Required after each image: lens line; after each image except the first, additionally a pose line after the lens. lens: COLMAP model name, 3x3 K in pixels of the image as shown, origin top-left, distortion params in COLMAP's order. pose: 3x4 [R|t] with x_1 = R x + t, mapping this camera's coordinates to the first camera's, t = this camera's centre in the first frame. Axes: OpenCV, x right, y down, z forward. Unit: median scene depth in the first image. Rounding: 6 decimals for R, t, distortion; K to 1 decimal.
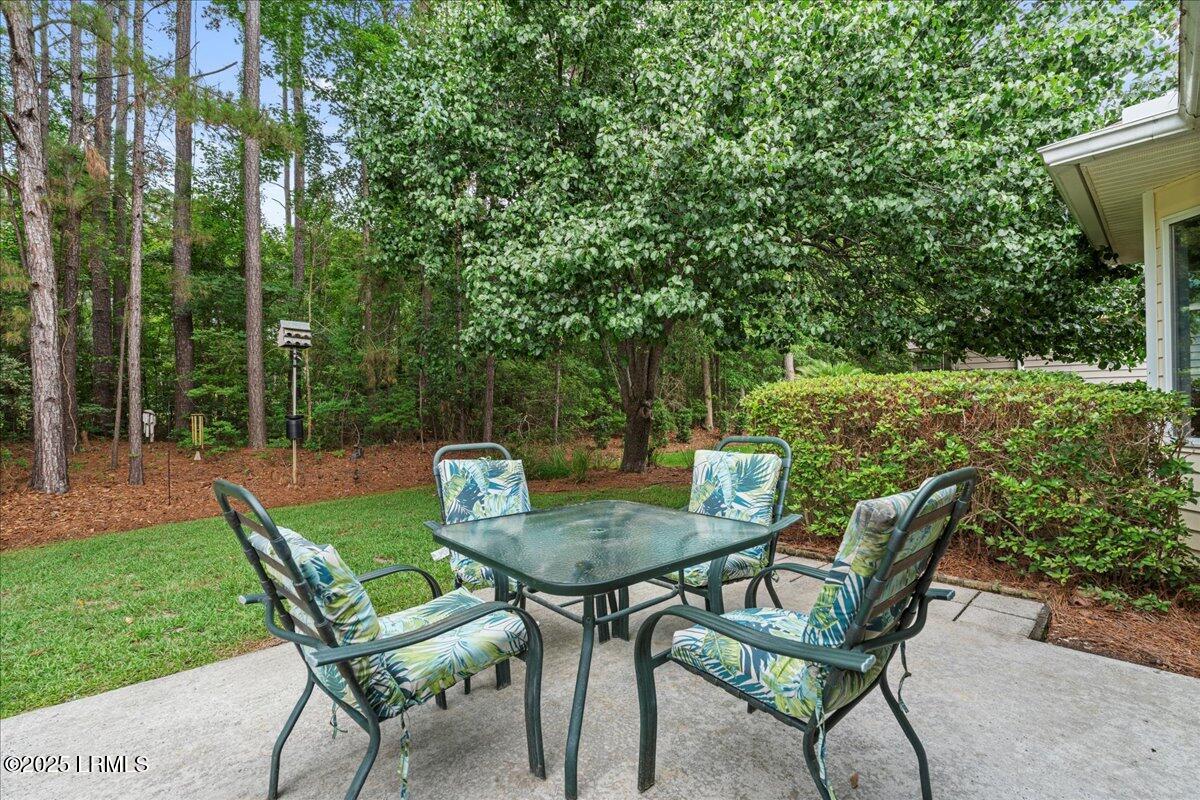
lens RADIAL K [[524.6, 0, 589.8], [0, 524.6, 400.5], [0, 0, 1]] dist [-0.012755, 0.000645]
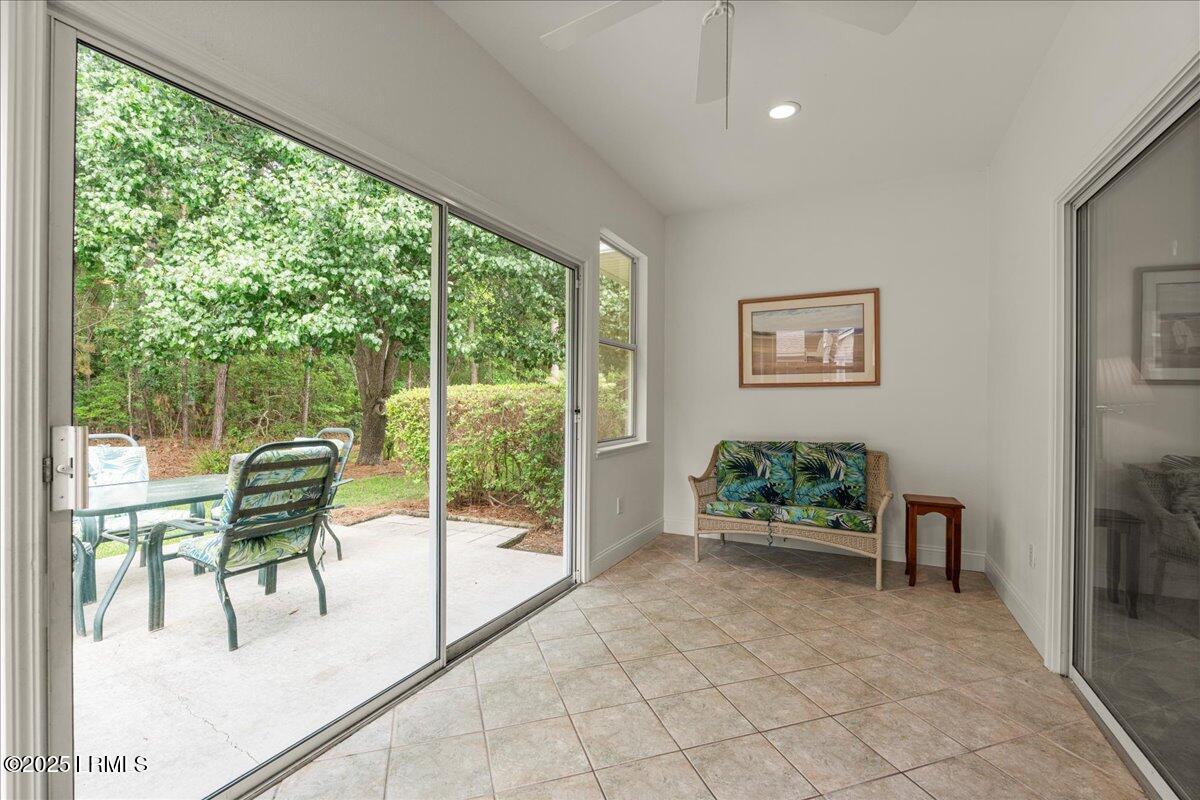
lens RADIAL K [[524.6, 0, 602.7], [0, 524.6, 402.6], [0, 0, 1]] dist [-0.012755, 0.000645]
pose [[0.929850, 0.015486, 0.367613, 0.280738], [-0.019720, 0.999775, 0.007765, -0.017458], [-0.367410, -0.014470, 0.929947, -0.378569]]
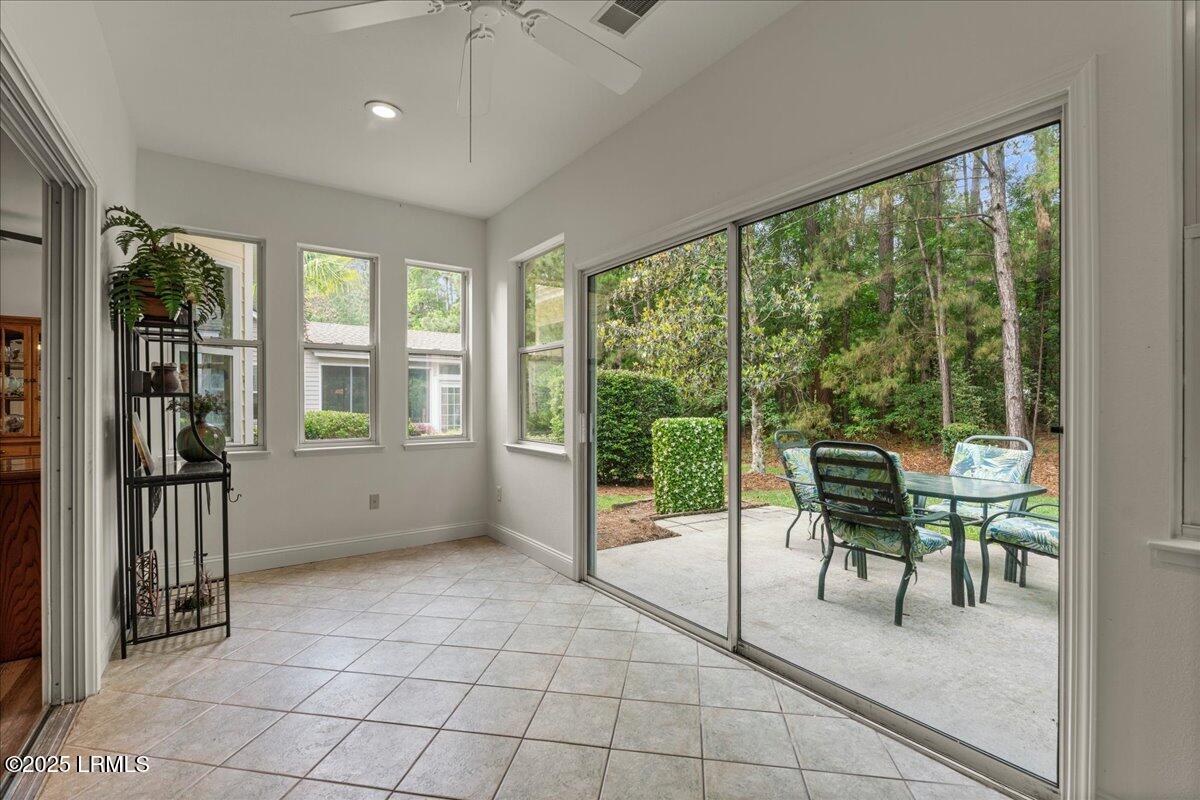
lens RADIAL K [[524.6, 0, 608.3], [0, 524.6, 394.5], [0, 0, 1]] dist [-0.012755, 0.000645]
pose [[-0.096532, -0.001585, -0.995329, 0.834146], [0.005817, 0.999981, -0.002156, -0.023940], [0.995313, -0.005998, -0.096521, 0.030464]]
